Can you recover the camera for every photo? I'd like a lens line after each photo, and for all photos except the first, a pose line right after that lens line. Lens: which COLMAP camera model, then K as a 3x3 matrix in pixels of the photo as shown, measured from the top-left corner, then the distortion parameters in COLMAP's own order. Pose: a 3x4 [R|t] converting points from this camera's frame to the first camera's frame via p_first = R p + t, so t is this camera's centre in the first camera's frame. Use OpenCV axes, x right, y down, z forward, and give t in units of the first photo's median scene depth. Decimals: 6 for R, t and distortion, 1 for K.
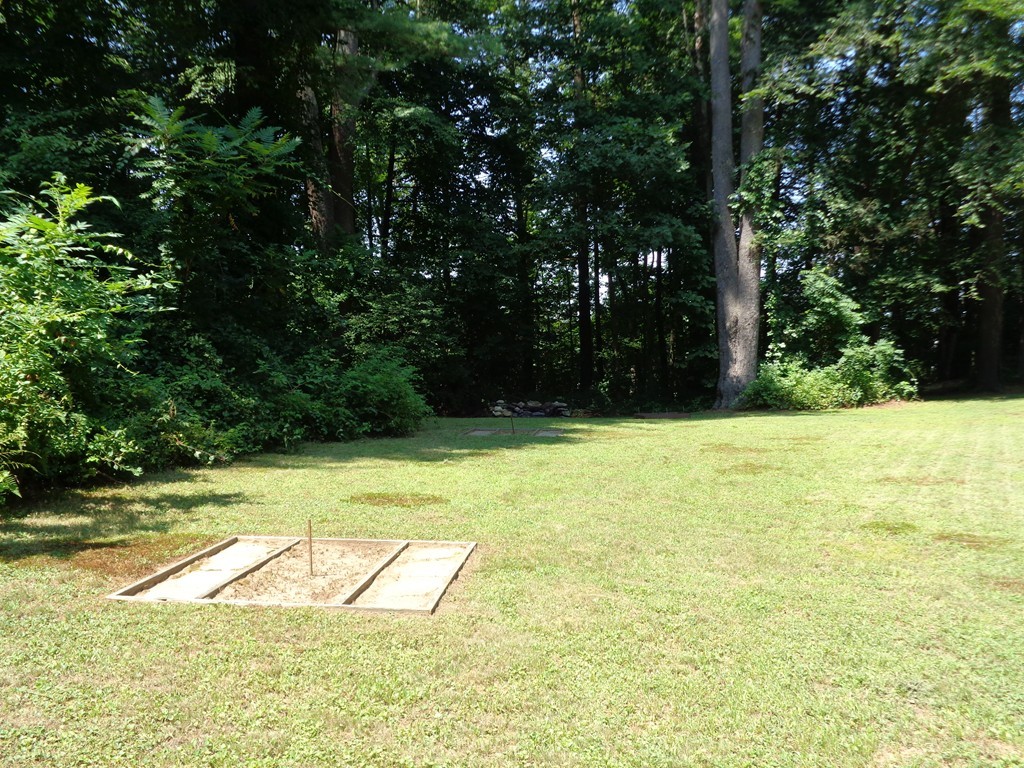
lens RADIAL K [[966.9, 0, 507.4], [0, 966.9, 381.5], [0, 0, 1]] dist [-0.018746, 0.000000]
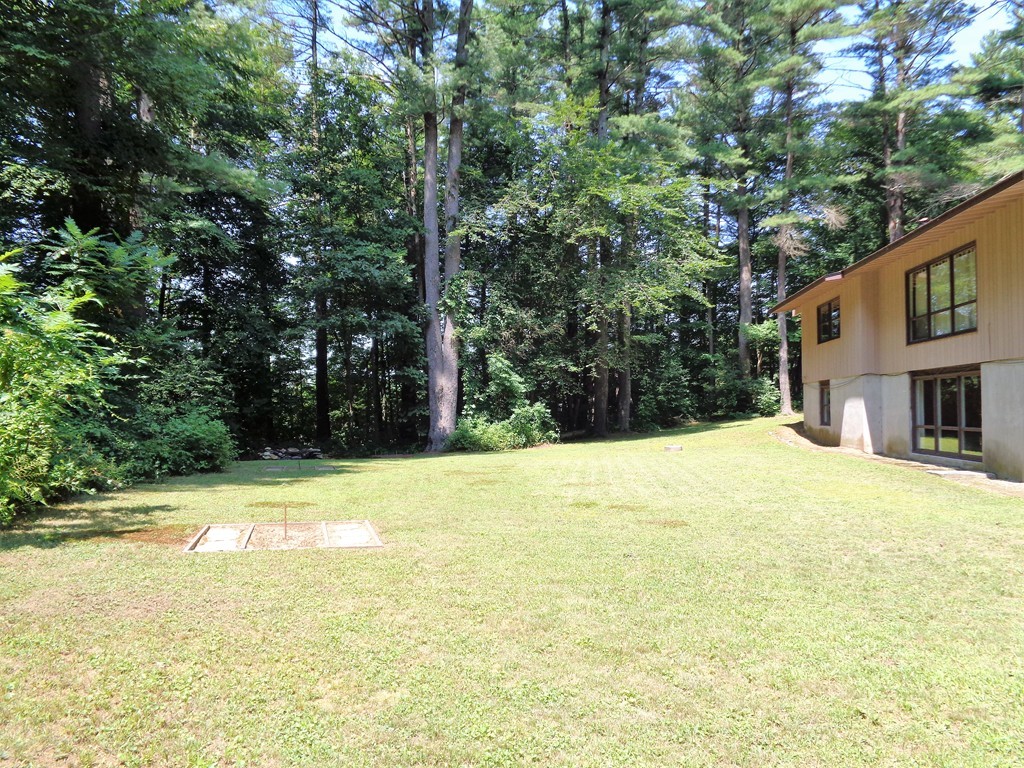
lens RADIAL K [[770.0, 0, 514.6], [0, 770.0, 378.9], [0, 0, 1]] dist [0.008328, 0.004998]
pose [[0.931745, 0.017309, 0.362701, -0.077024], [0.009800, 0.997301, -0.072771, 0.006272], [-0.362982, 0.071359, 0.929060, -0.094279]]
